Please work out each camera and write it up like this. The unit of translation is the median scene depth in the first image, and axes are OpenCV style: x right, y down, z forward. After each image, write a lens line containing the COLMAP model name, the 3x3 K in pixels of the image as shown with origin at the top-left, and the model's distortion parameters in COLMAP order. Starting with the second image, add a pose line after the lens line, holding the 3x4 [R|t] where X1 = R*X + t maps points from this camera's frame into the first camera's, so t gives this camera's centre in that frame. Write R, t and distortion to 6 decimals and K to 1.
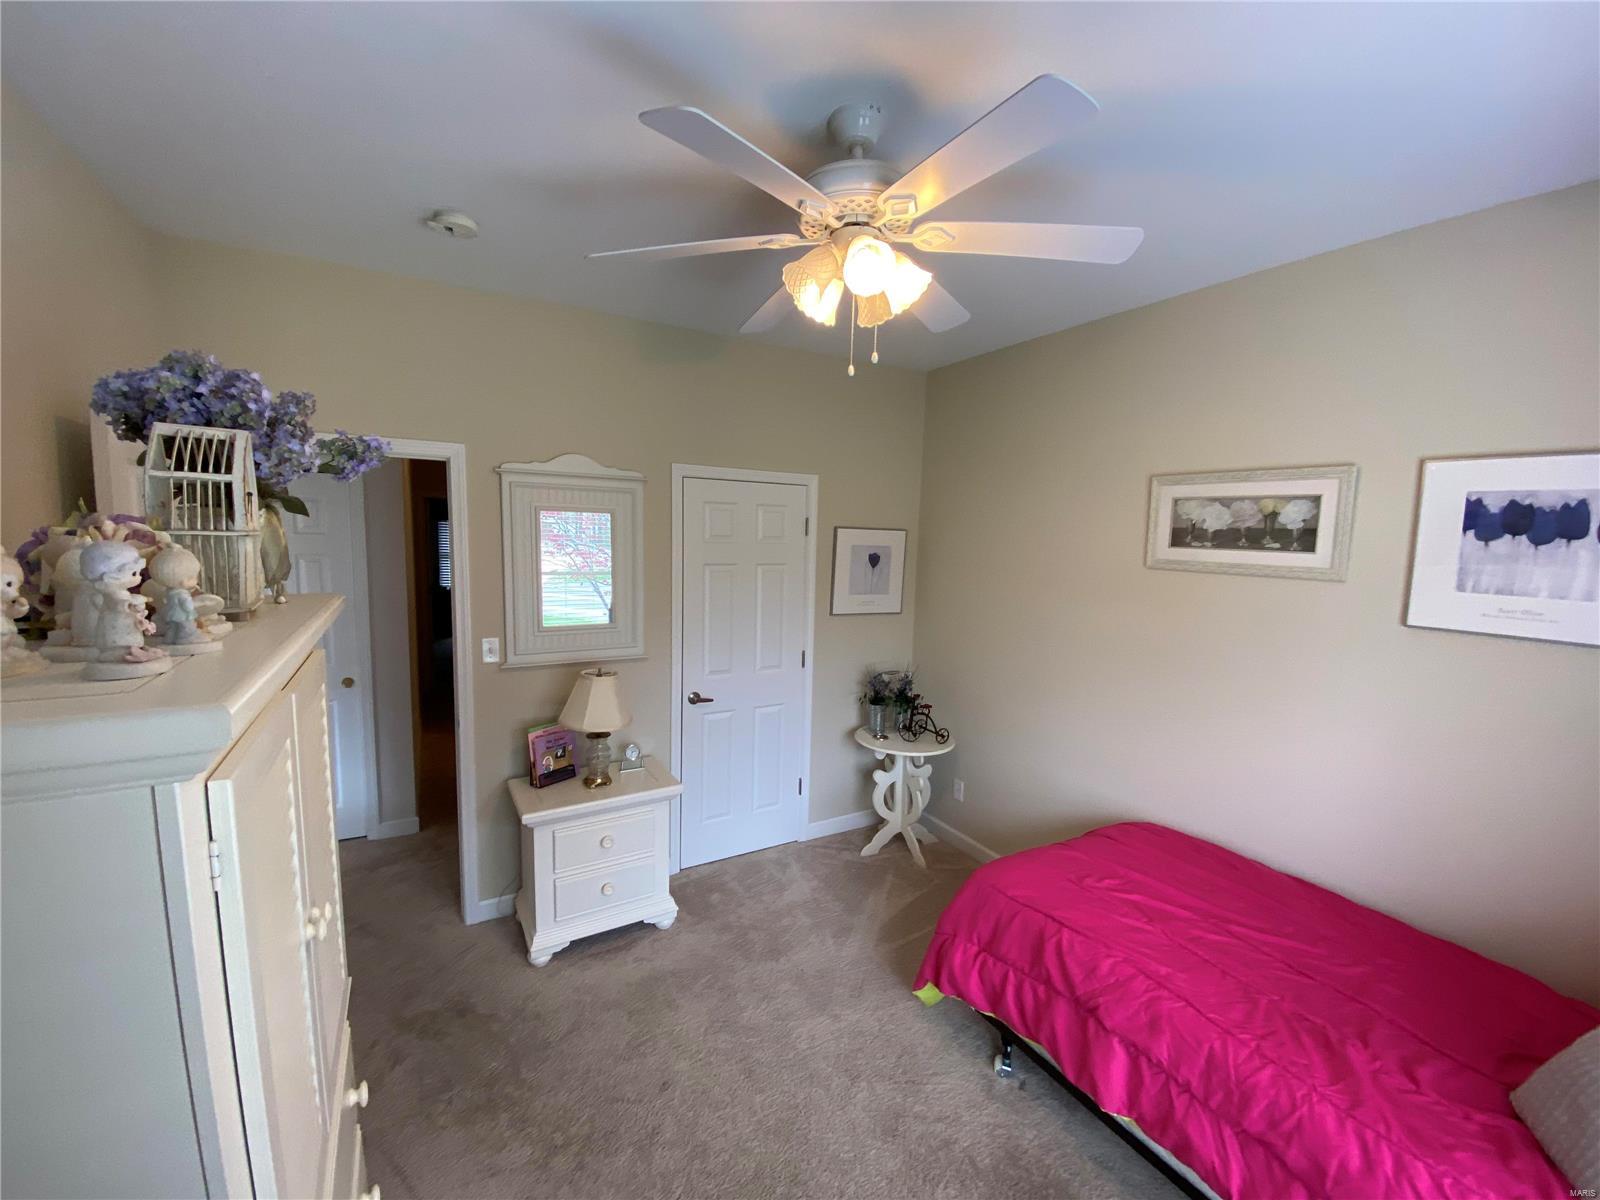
lens RADIAL K [[631.5, 0, 800.0], [0, 631.5, 600.0], [0, 0, 1]] dist [0.001270, -0.000102]
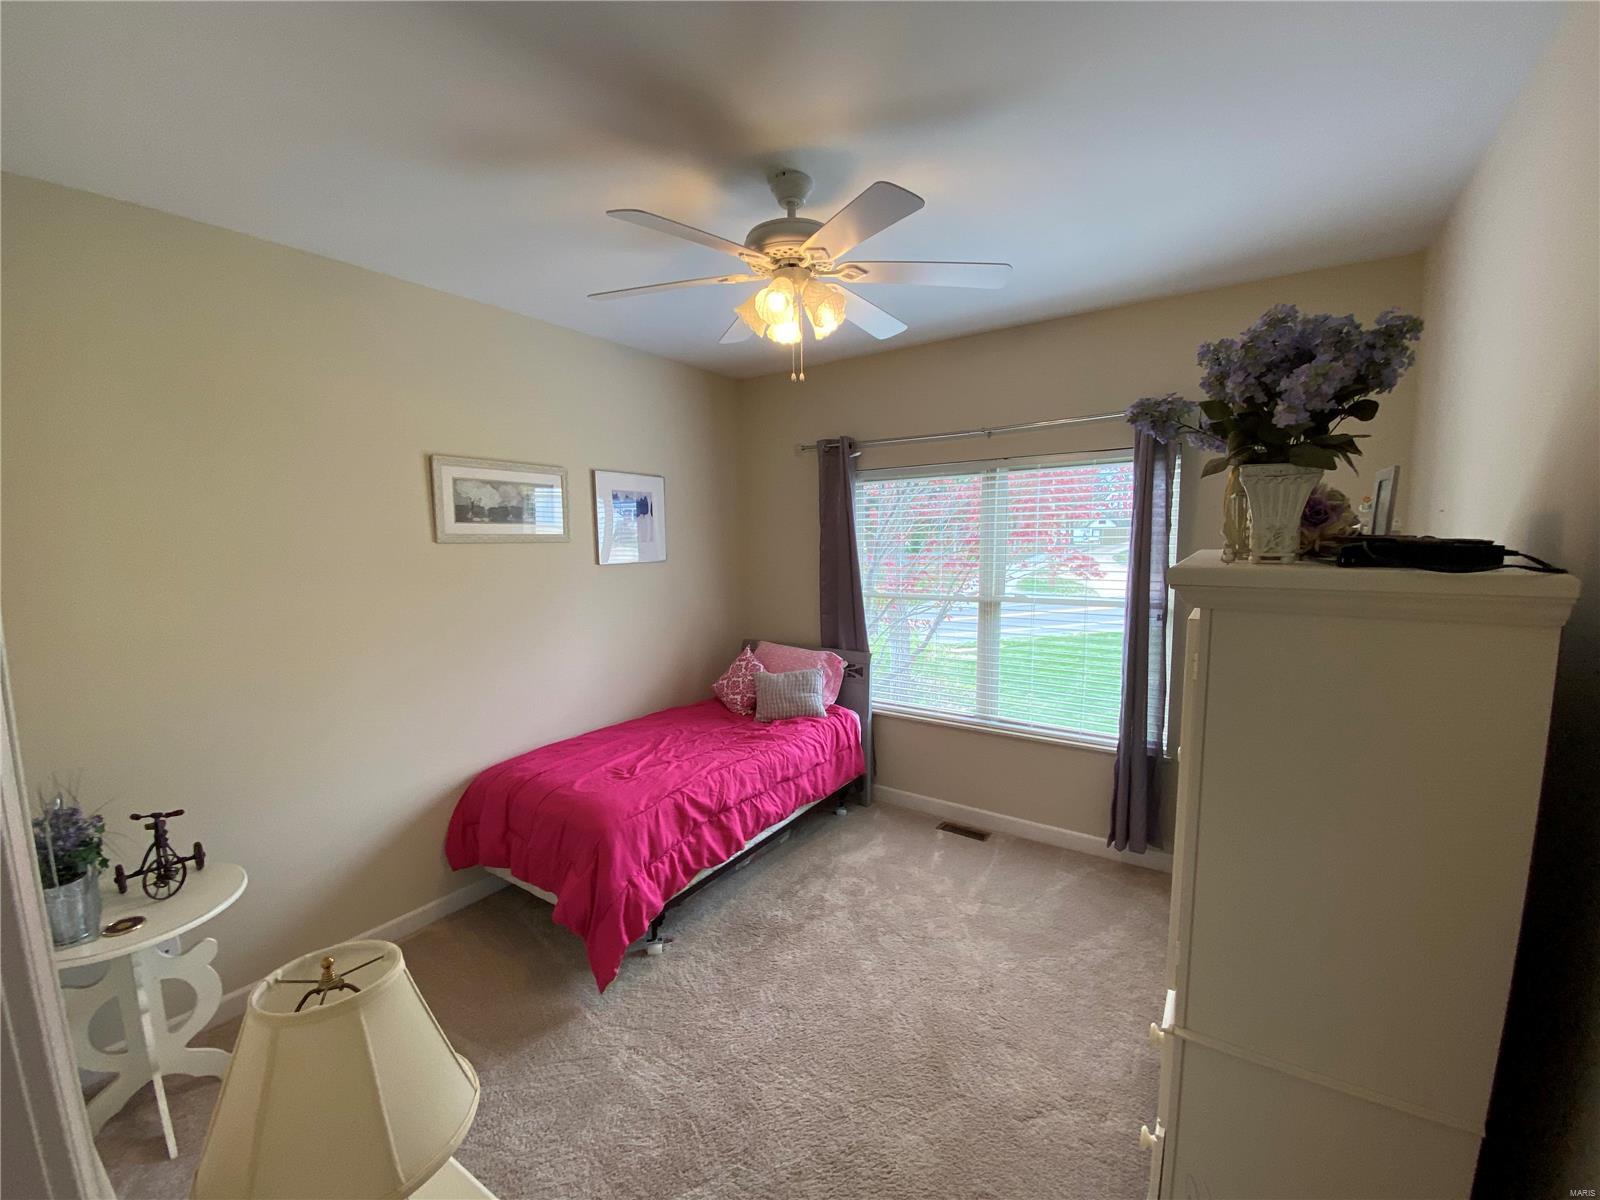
lens RADIAL K [[631.5, 0, 800.0], [0, 631.5, 600.0], [0, 0, 1]] dist [0.001270, -0.000102]
pose [[-0.398461, -0.069219, 0.914570, -0.714524], [0.145157, 0.979822, 0.137400, -0.017473], [-0.905626, 0.187505, -0.380373, 0.971825]]
